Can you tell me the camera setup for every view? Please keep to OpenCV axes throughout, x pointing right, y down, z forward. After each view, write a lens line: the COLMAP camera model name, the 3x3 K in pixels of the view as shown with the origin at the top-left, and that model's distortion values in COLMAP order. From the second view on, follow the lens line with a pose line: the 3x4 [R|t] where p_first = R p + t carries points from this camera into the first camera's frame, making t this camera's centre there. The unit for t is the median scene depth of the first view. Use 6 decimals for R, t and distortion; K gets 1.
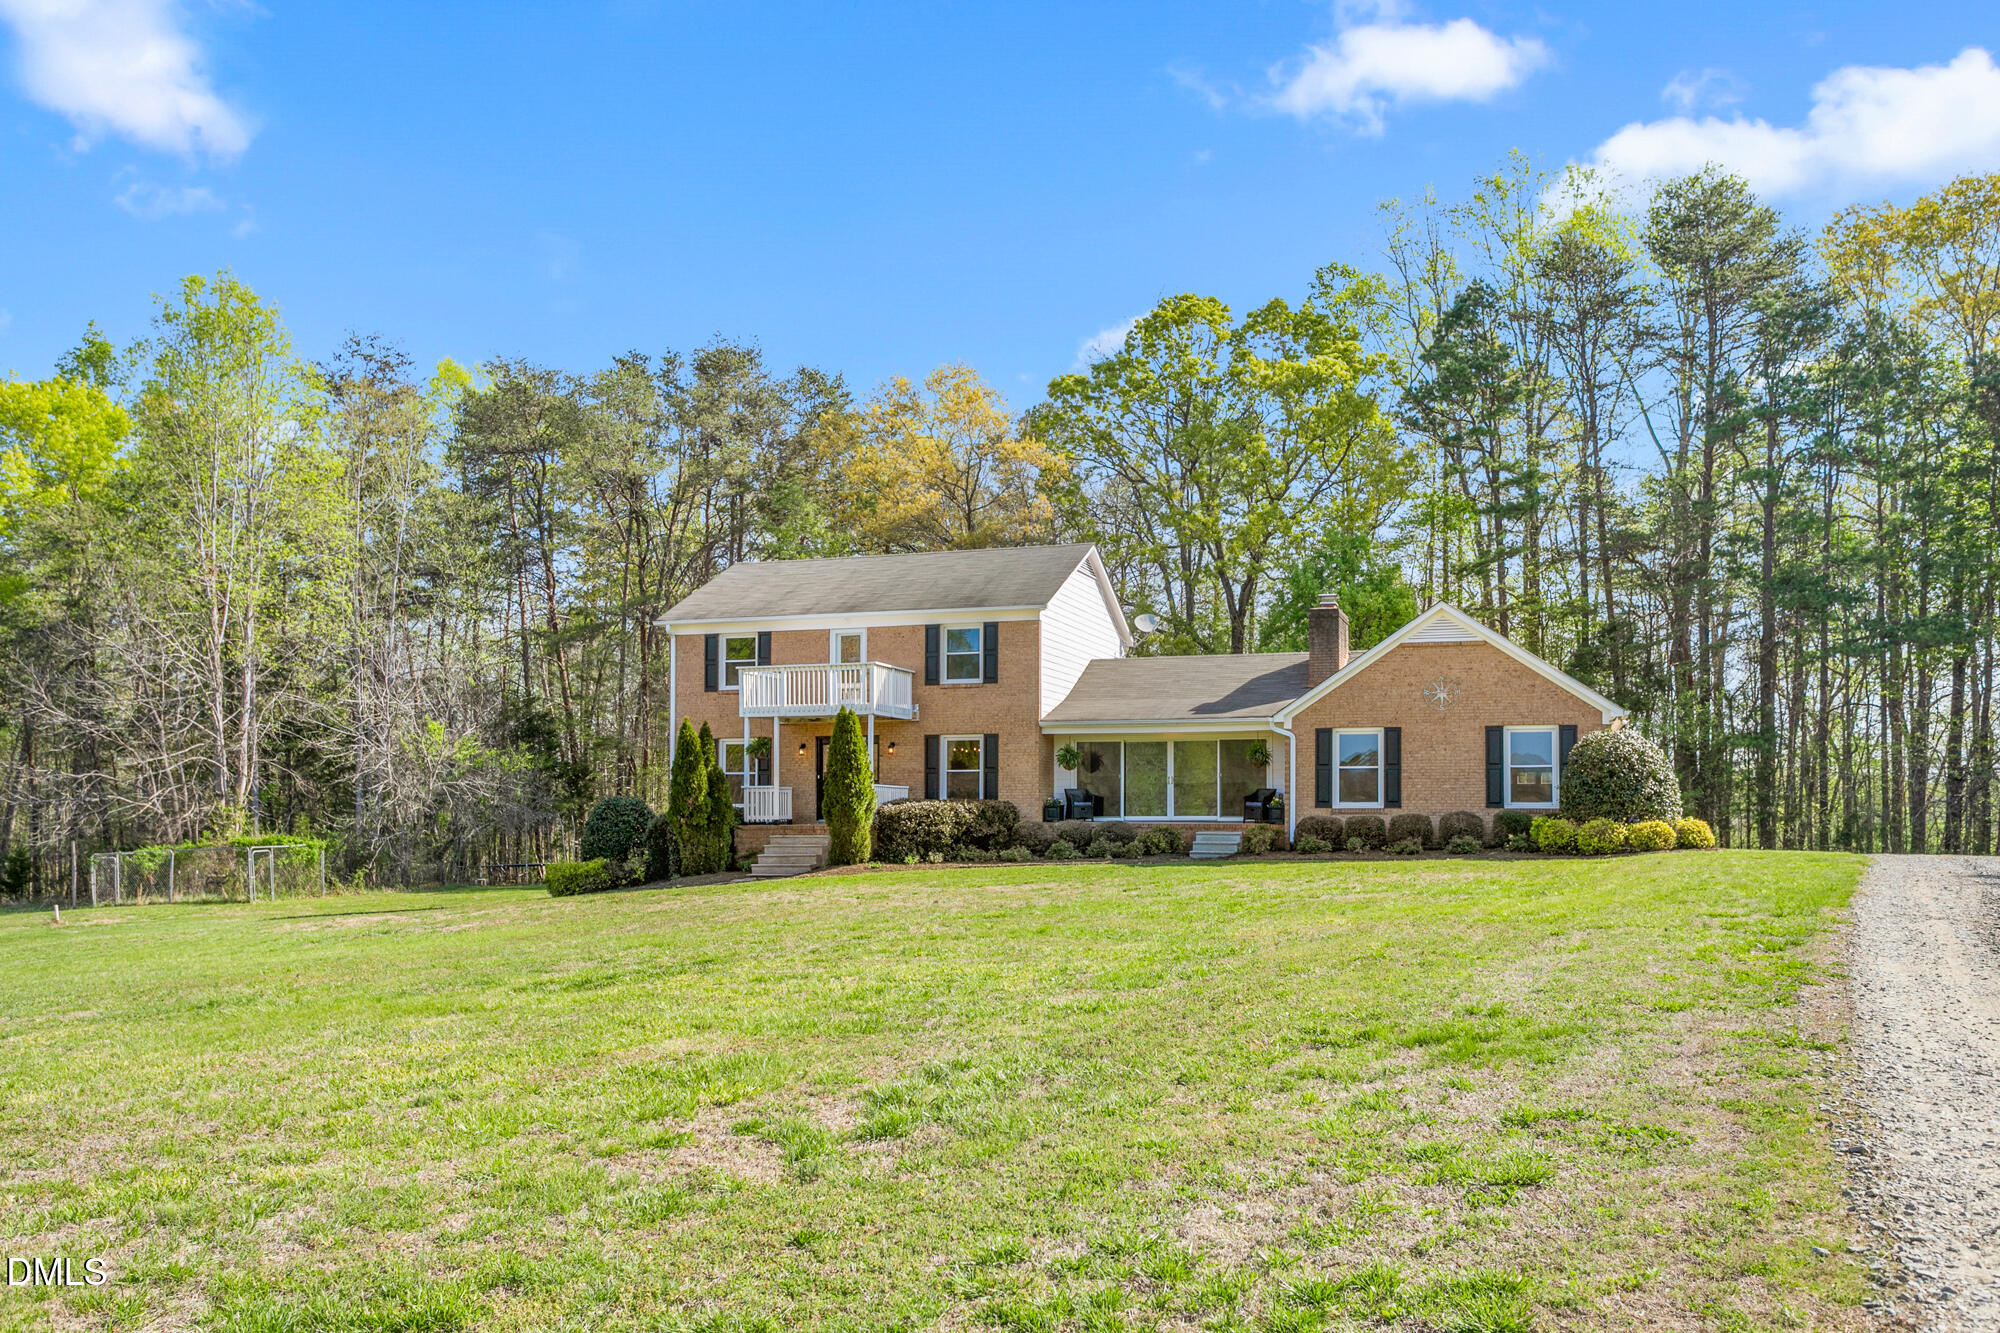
lens RADIAL K [[1664.6, 0, 999.7], [0, 1664.6, 672.1], [0, 0, 1]] dist [0.028445, 0.001528]
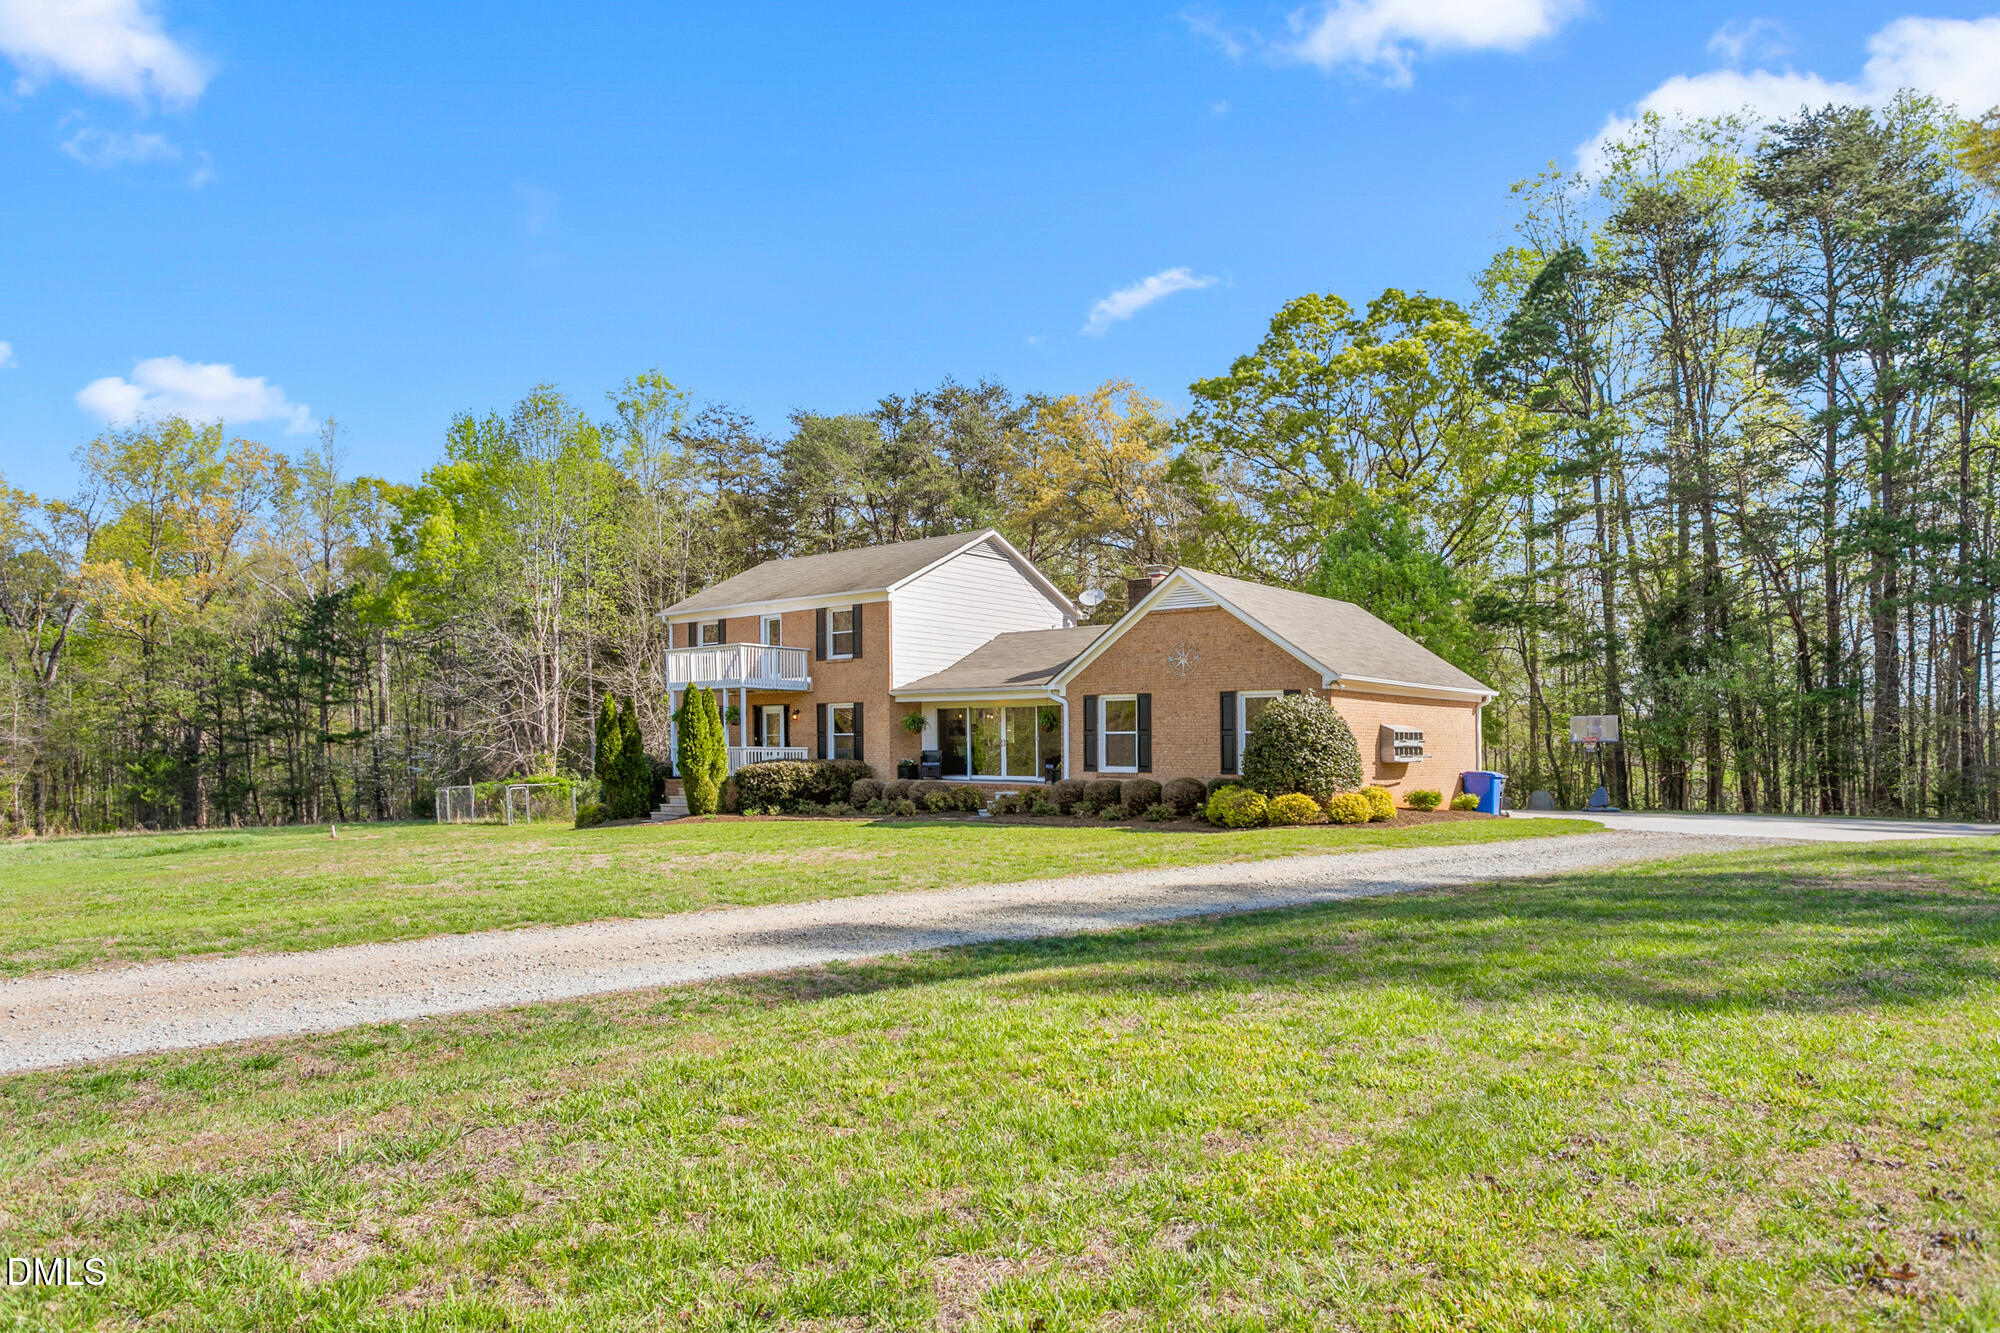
lens RADIAL K [[1290.1, 0, 999.9], [0, 1290.1, 660.6], [0, 0, 1]] dist [-0.008447, -0.000708]
pose [[0.923211, -0.021886, -0.383669, 0.421396], [0.028431, 0.999531, 0.011395, 0.001310], [0.383240, -0.021428, 0.923400, 0.219724]]
